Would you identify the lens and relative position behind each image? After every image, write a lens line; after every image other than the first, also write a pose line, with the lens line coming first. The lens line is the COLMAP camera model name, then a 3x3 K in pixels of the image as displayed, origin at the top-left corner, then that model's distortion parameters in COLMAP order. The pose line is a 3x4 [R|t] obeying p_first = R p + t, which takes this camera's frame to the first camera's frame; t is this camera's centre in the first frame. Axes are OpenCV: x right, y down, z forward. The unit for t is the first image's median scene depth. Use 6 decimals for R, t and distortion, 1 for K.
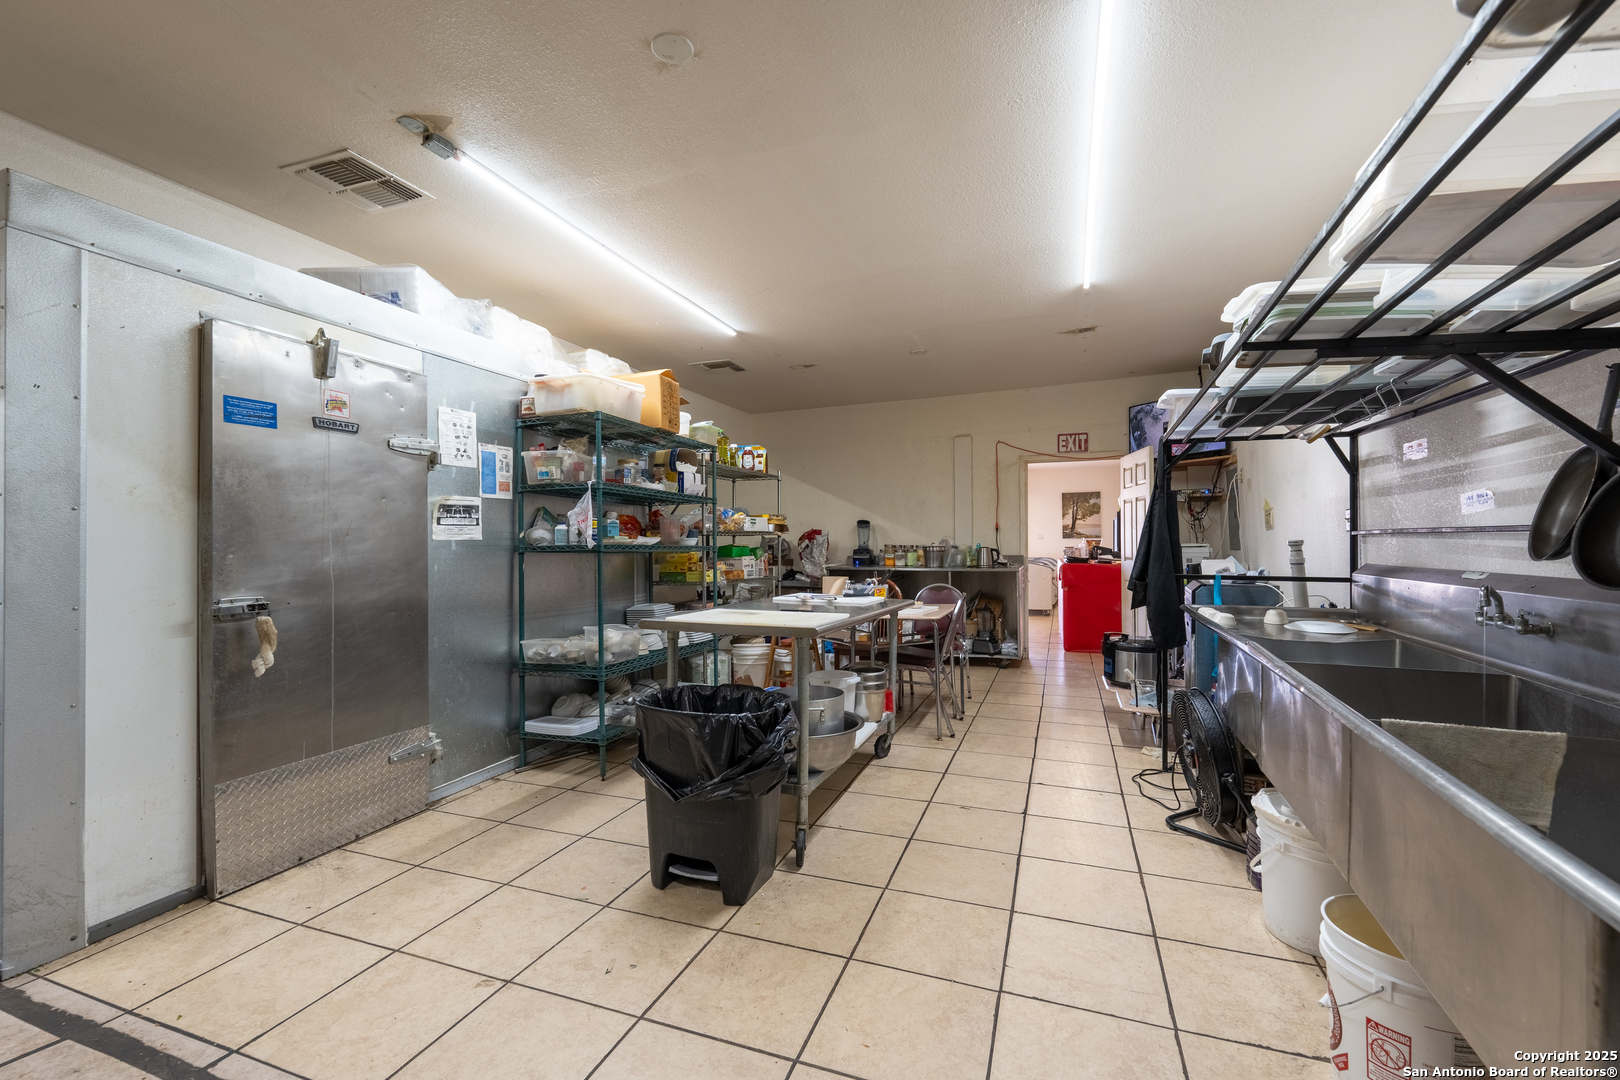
lens RADIAL K [[696.9, 0, 809.1], [0, 696.9, 543.3], [0, 0, 1]] dist [-0.002491, -0.000311]
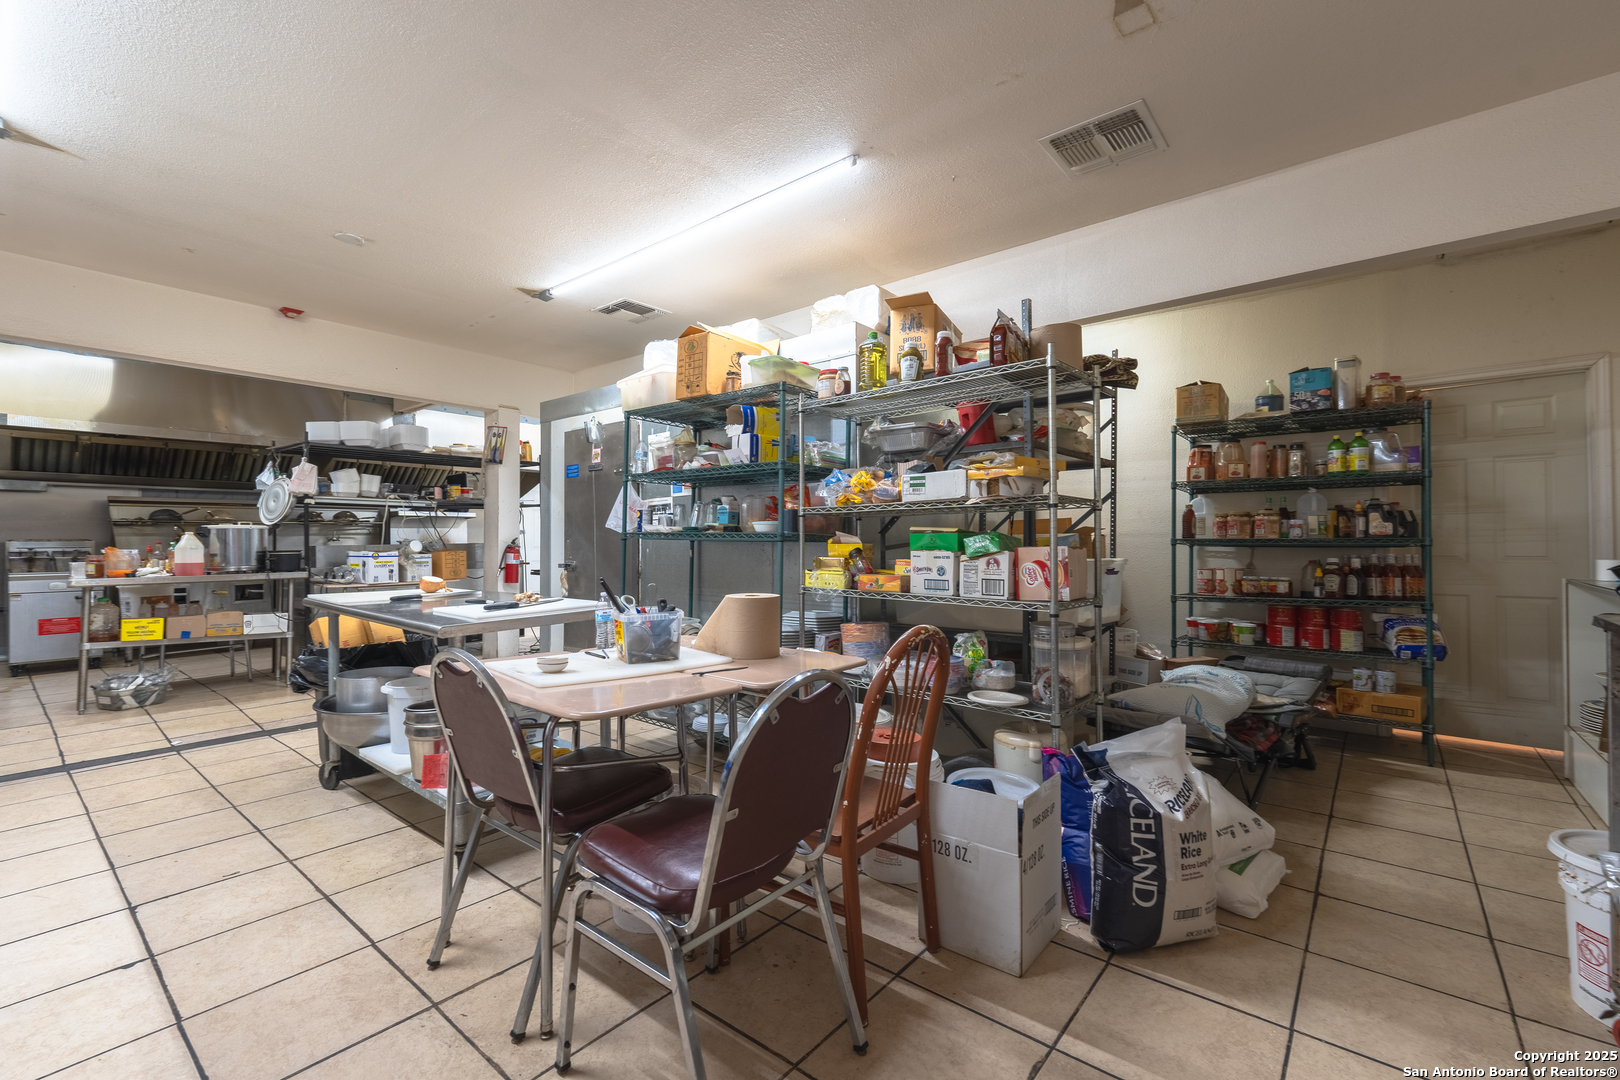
lens RADIAL K [[696.9, 0, 778.0], [0, 696.9, 537.8], [0, 0, 1]] dist [-0.002491, -0.000311]
pose [[-0.352408, -0.001736, -0.935845, 0.646271], [0.005216, 0.999979, -0.003819, 0.015781], [0.935832, -0.006227, -0.352392, 1.631276]]
